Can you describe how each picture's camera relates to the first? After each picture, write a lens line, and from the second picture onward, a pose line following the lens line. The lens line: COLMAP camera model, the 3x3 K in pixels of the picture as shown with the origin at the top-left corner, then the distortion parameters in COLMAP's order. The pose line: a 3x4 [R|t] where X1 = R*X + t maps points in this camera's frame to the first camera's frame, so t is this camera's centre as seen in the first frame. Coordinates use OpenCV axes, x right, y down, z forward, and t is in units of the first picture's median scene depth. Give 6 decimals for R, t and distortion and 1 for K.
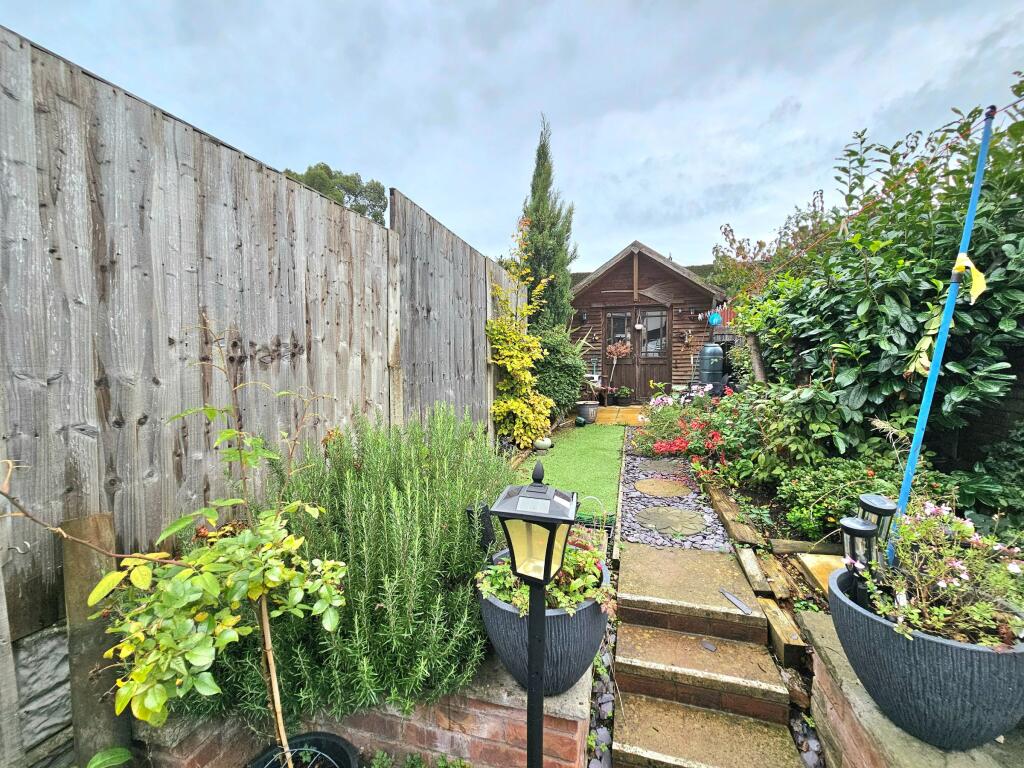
lens RADIAL K [[415.7, 0, 509.6], [0, 415.7, 379.7], [0, 0, 1]] dist [0.000608, 0.000040]
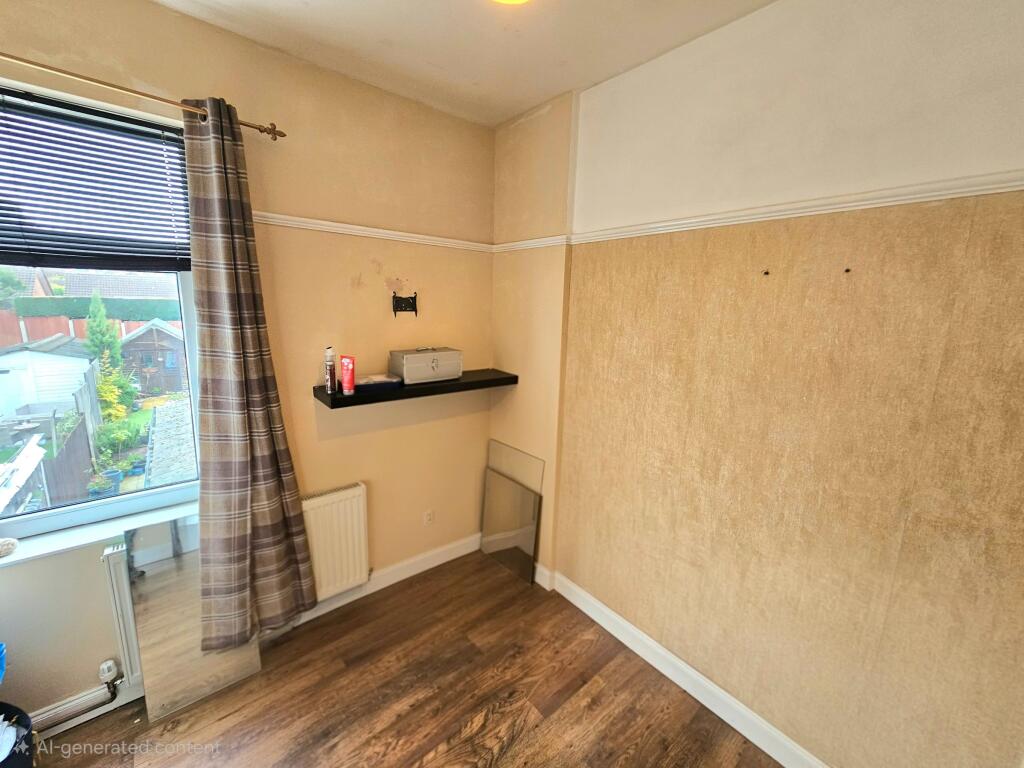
lens RADIAL K [[415.7, 0, 509.6], [0, 415.7, 379.7], [0, 0, 1]] dist [0.000608, 0.000040]
pose [[0.564371, -0.140747, 0.813435, -0.487179], [0.023093, 0.987665, 0.154872, -0.352165], [-0.825198, -0.068621, 0.560659, -1.912491]]
